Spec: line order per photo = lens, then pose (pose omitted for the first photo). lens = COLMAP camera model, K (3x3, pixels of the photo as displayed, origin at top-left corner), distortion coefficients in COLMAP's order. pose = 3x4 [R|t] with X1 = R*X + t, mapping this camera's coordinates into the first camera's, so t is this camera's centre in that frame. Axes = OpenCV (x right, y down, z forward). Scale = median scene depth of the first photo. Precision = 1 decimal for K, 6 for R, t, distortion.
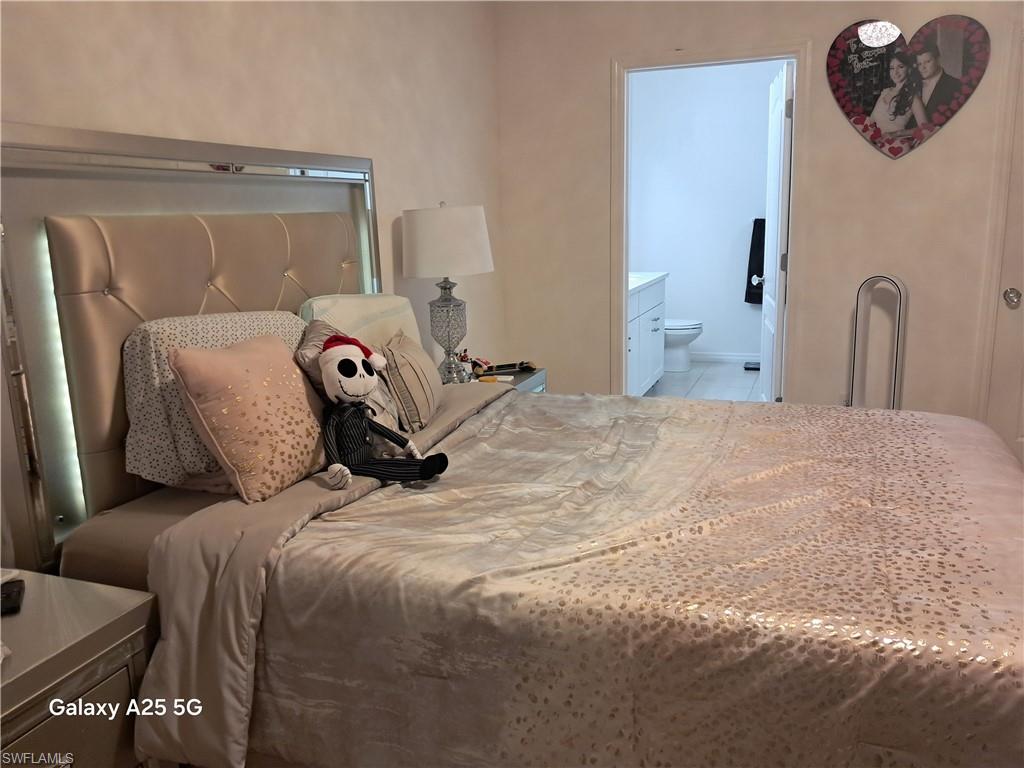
lens RADIAL K [[798.6, 0, 519.5], [0, 798.6, 388.8], [0, 0, 1]] dist [0.014886, -0.028696]
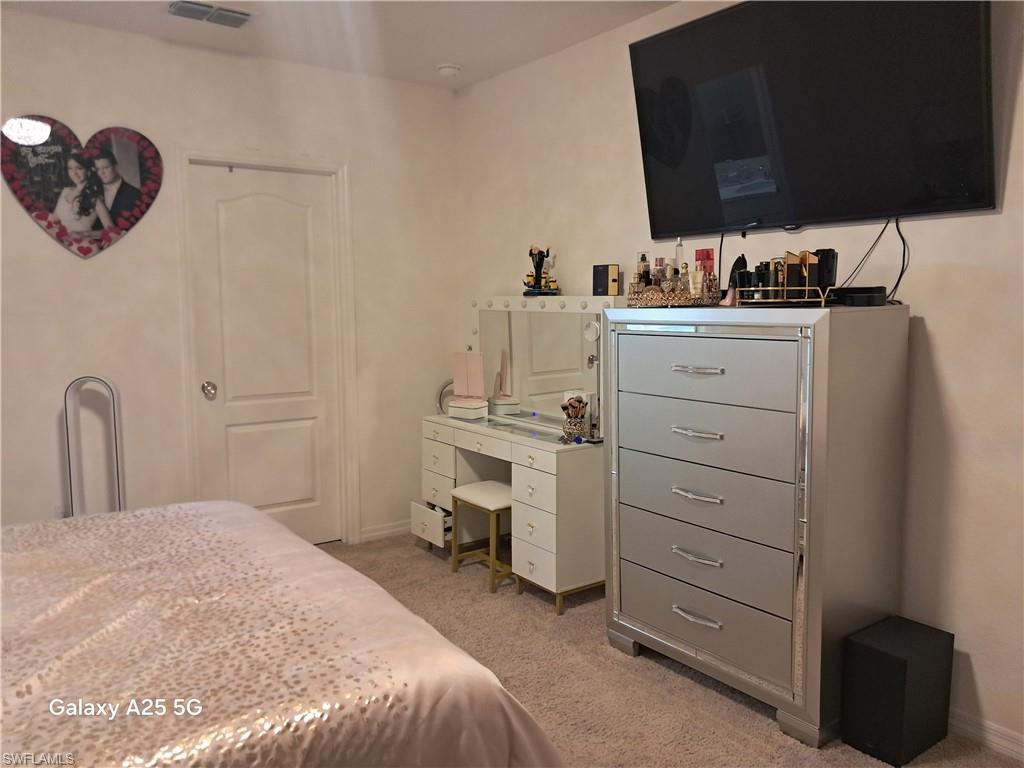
lens RADIAL K [[798.6, 0, 519.5], [0, 798.6, 388.8], [0, 0, 1]] dist [0.014886, -0.028696]
pose [[0.554951, -0.062377, 0.829541, -0.113734], [0.166885, 0.985261, -0.037557, -0.006413], [-0.814972, 0.159280, 0.557181, 0.079049]]
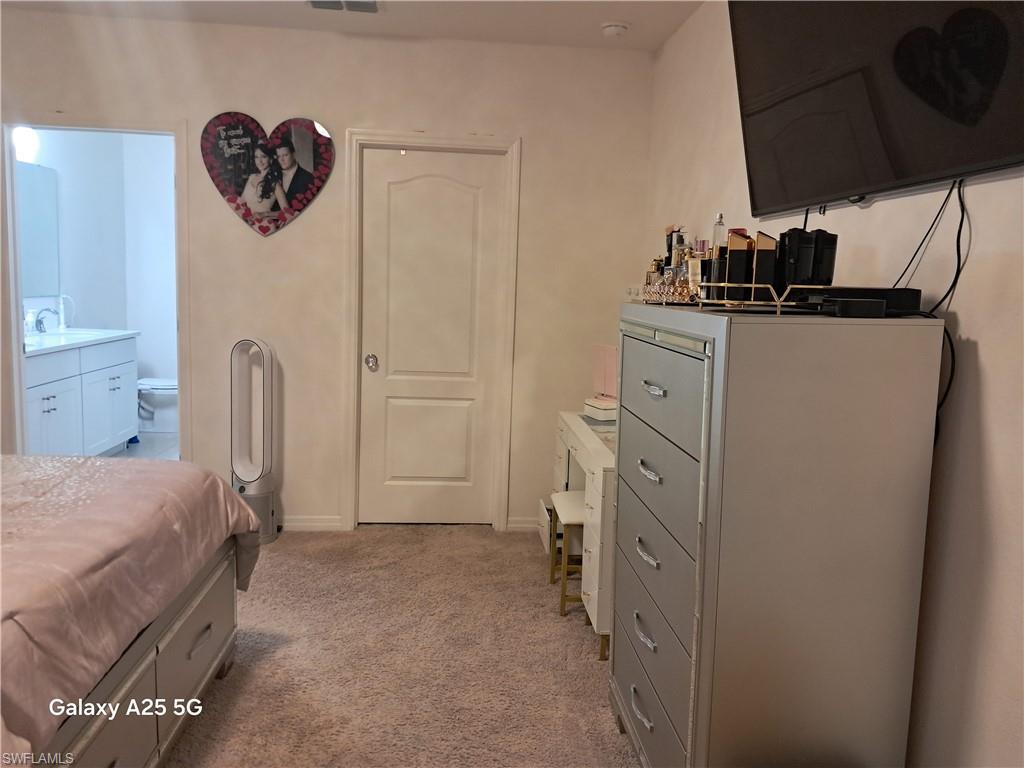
lens RADIAL K [[798.6, 0, 519.5], [0, 798.6, 388.8], [0, 0, 1]] dist [0.014886, -0.028696]
pose [[0.906175, 0.008298, 0.422821, 0.603112], [0.025375, 0.996939, -0.073948, 0.033747], [-0.422140, 0.077738, 0.903191, -0.277543]]
